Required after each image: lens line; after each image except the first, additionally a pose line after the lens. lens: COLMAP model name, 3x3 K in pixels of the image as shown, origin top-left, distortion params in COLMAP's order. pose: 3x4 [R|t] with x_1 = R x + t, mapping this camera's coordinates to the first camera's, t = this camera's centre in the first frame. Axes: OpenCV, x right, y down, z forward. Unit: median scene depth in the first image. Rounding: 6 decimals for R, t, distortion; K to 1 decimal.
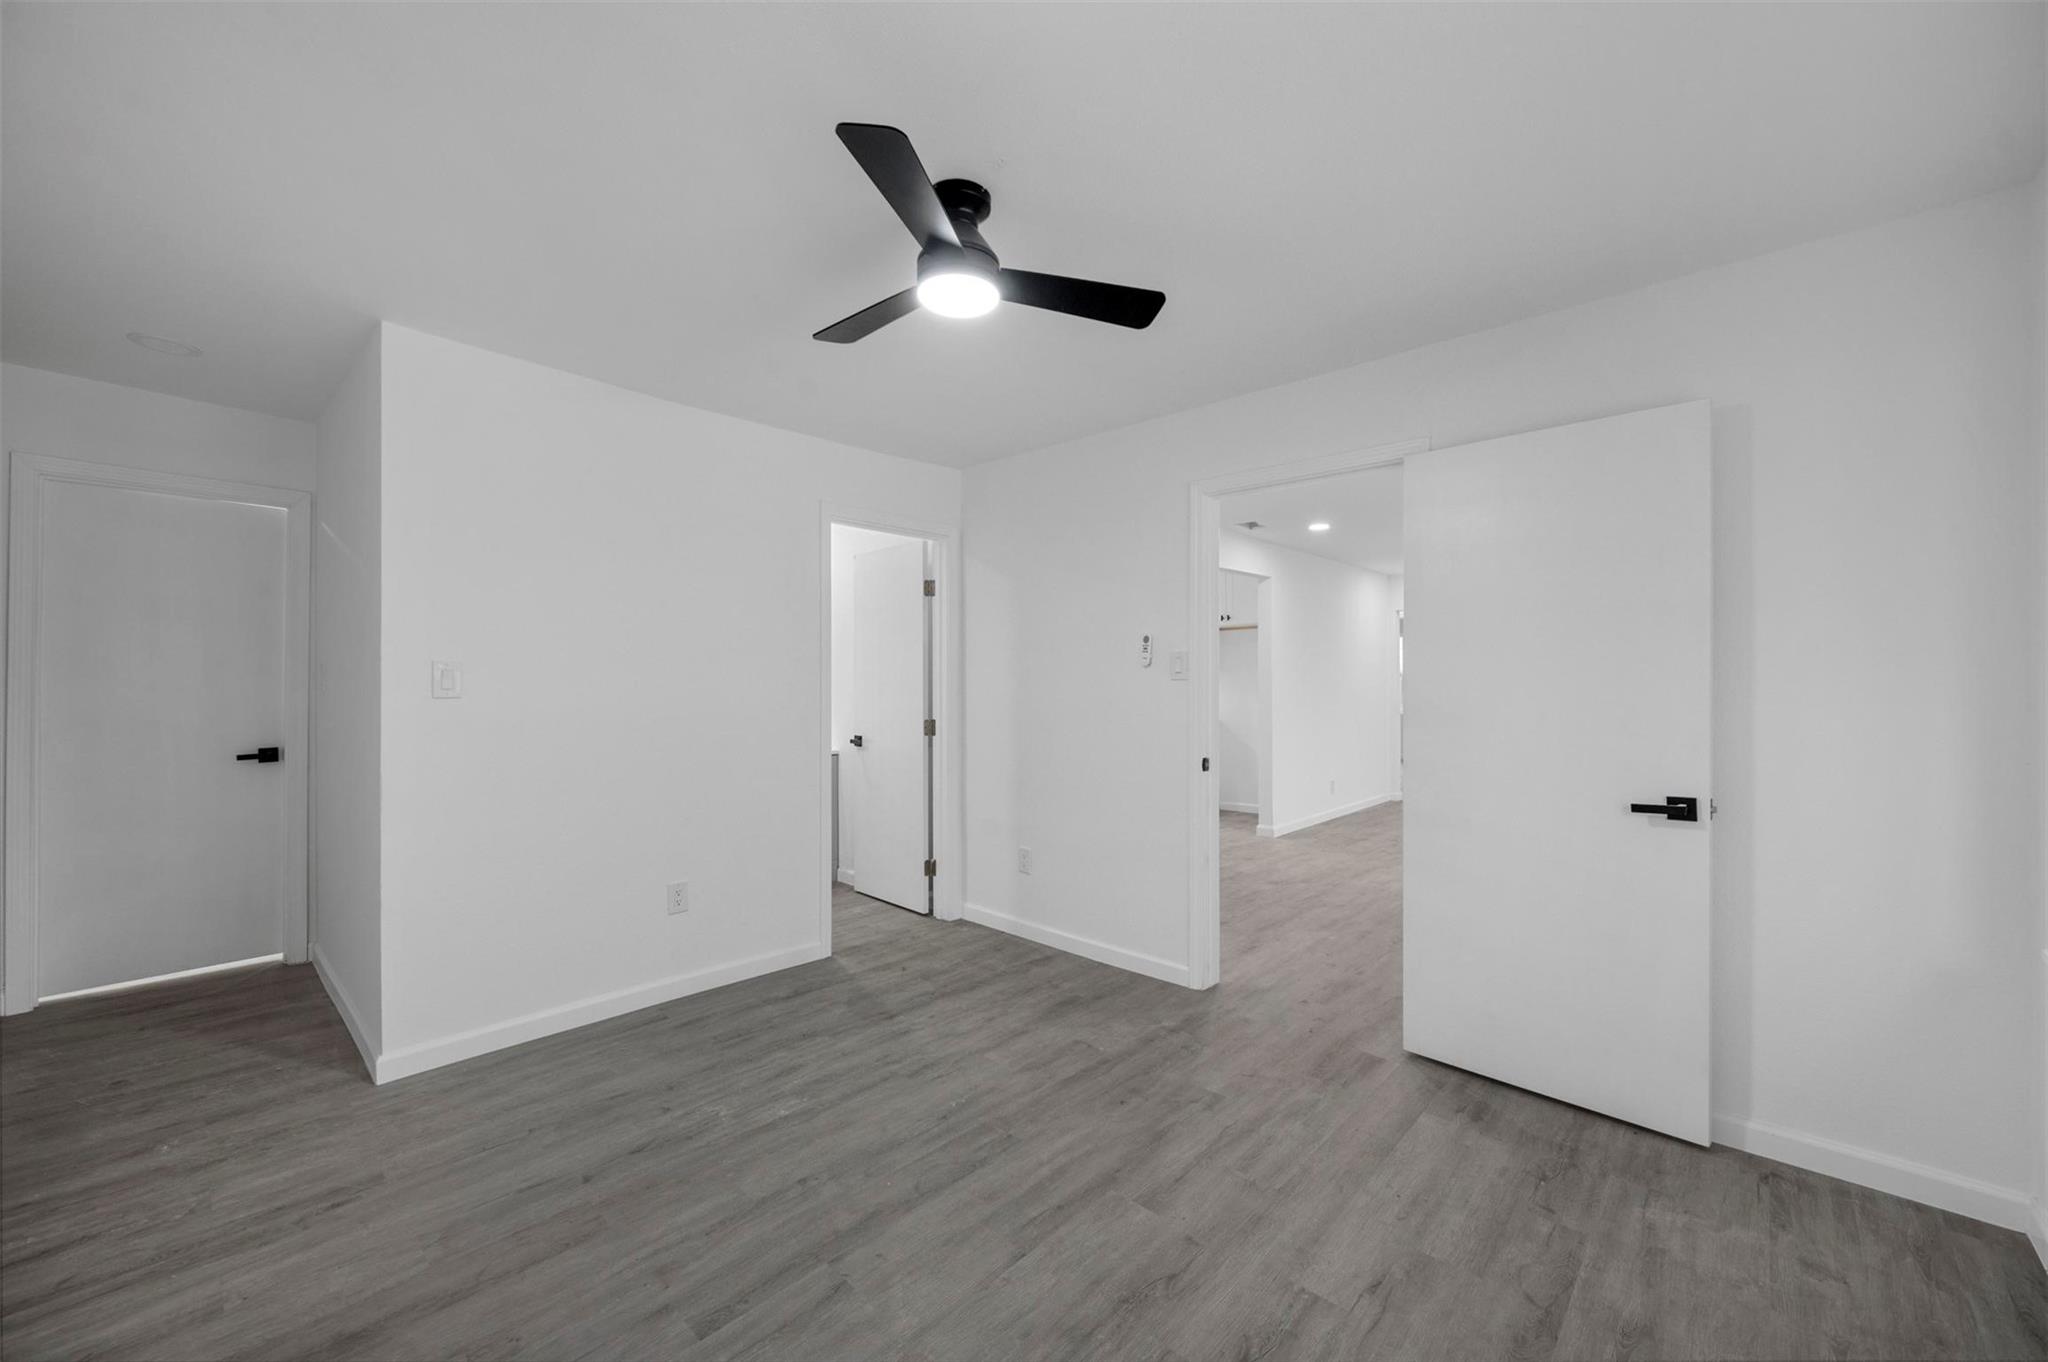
lens RADIAL K [[804.2, 0, 1024.1], [0, 804.2, 678.4], [0, 0, 1]] dist [0.002336, -0.000026]
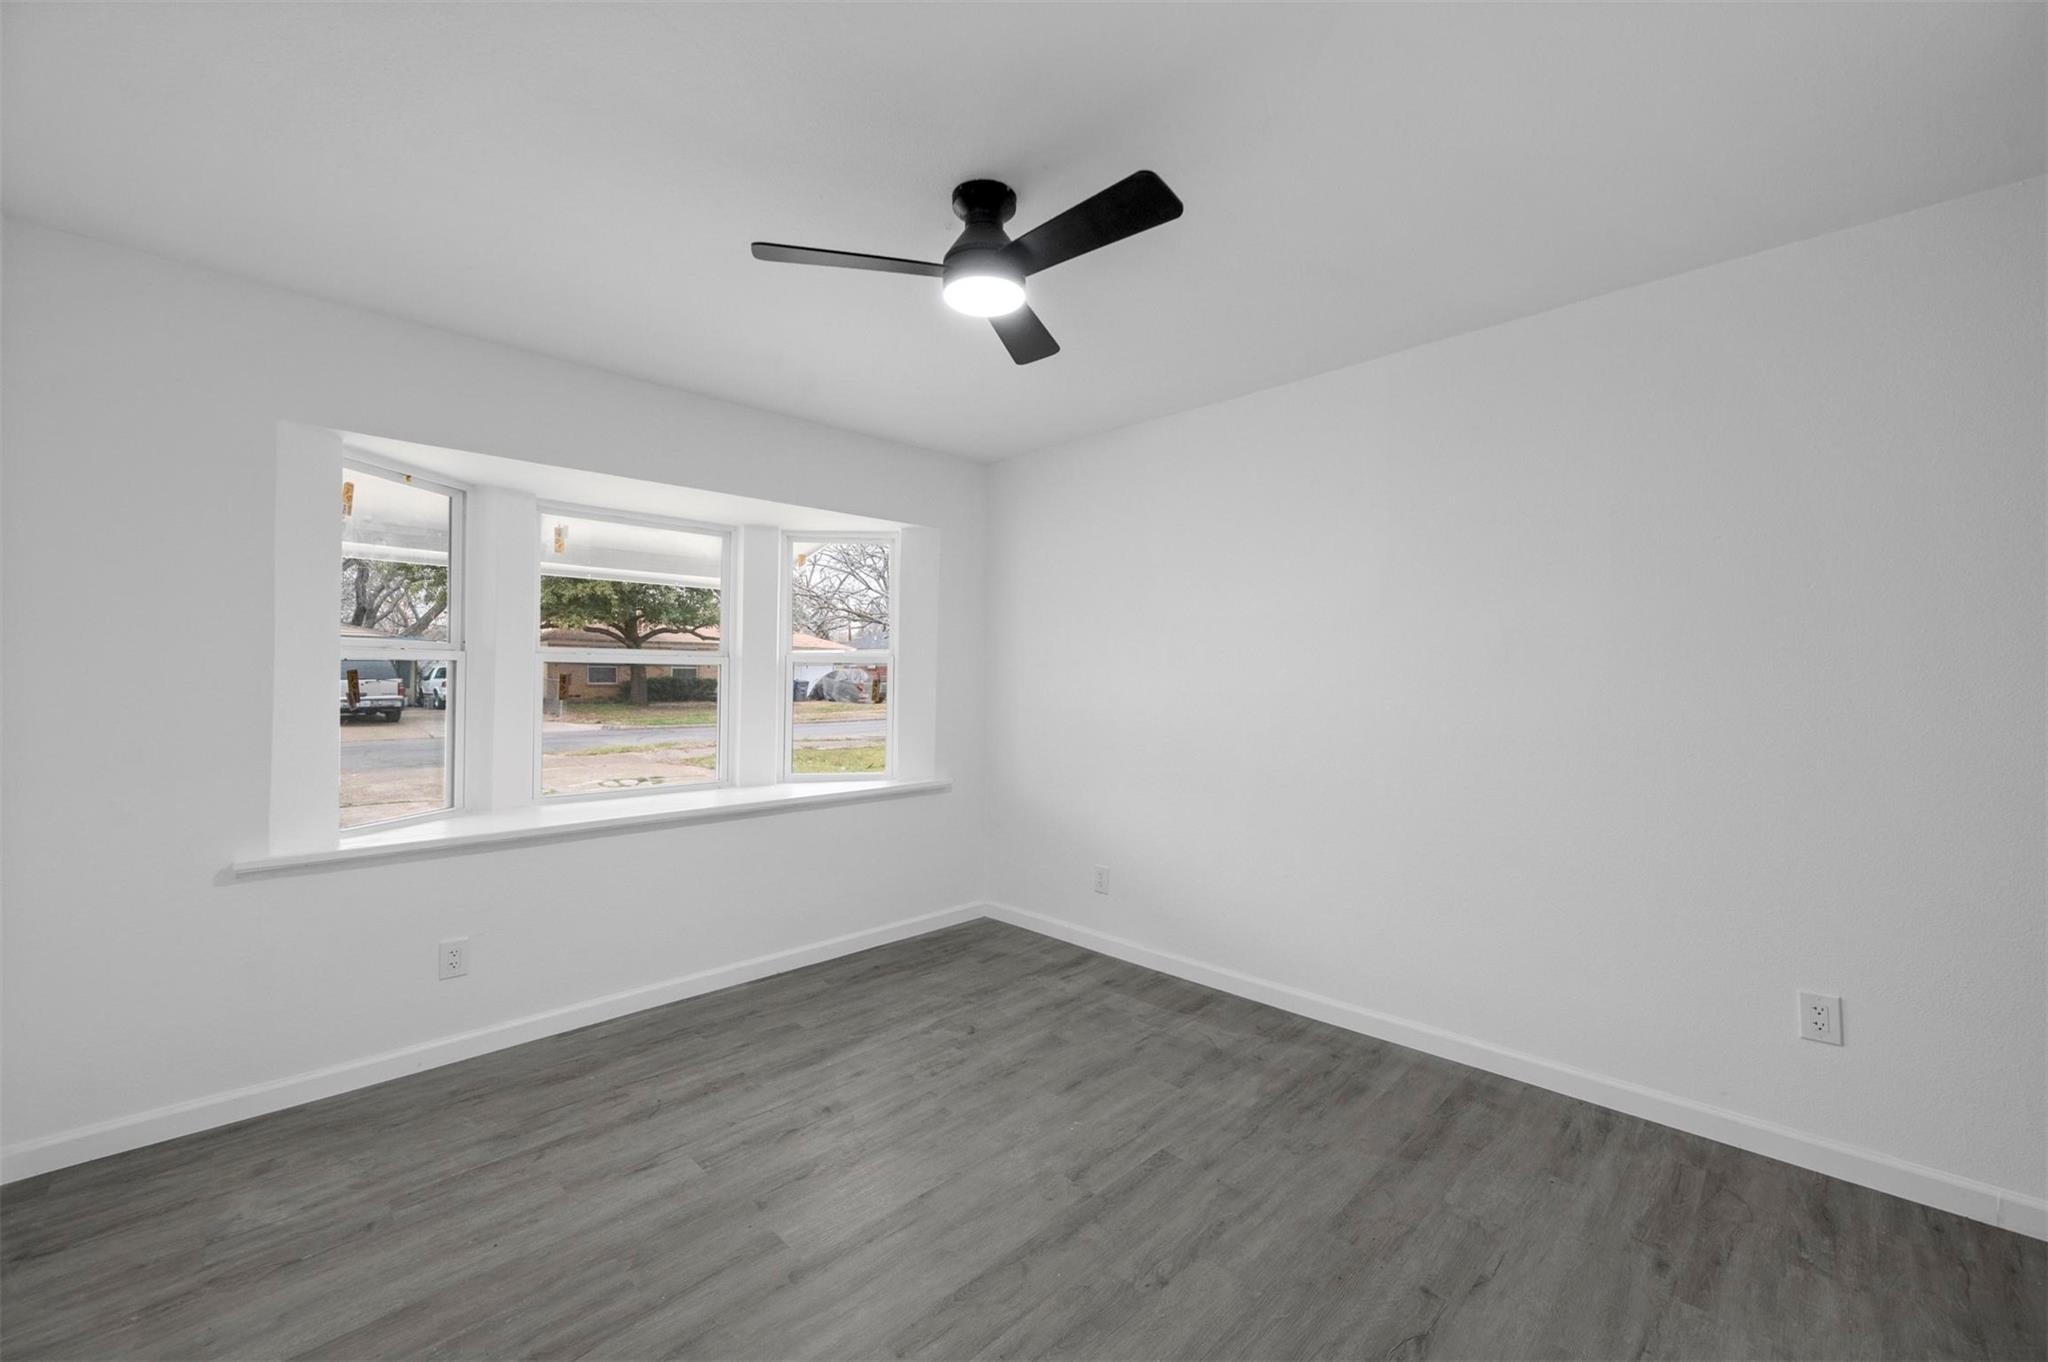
lens RADIAL K [[804.2, 0, 1024.0], [0, 804.2, 677.8], [0, 0, 1]] dist [0.002336, -0.000026]
pose [[-0.999073, -0.004834, 0.042783, -0.178751], [-0.004896, 0.999987, -0.001352, -0.000382], [-0.042776, -0.001560, -0.999083, 2.007238]]
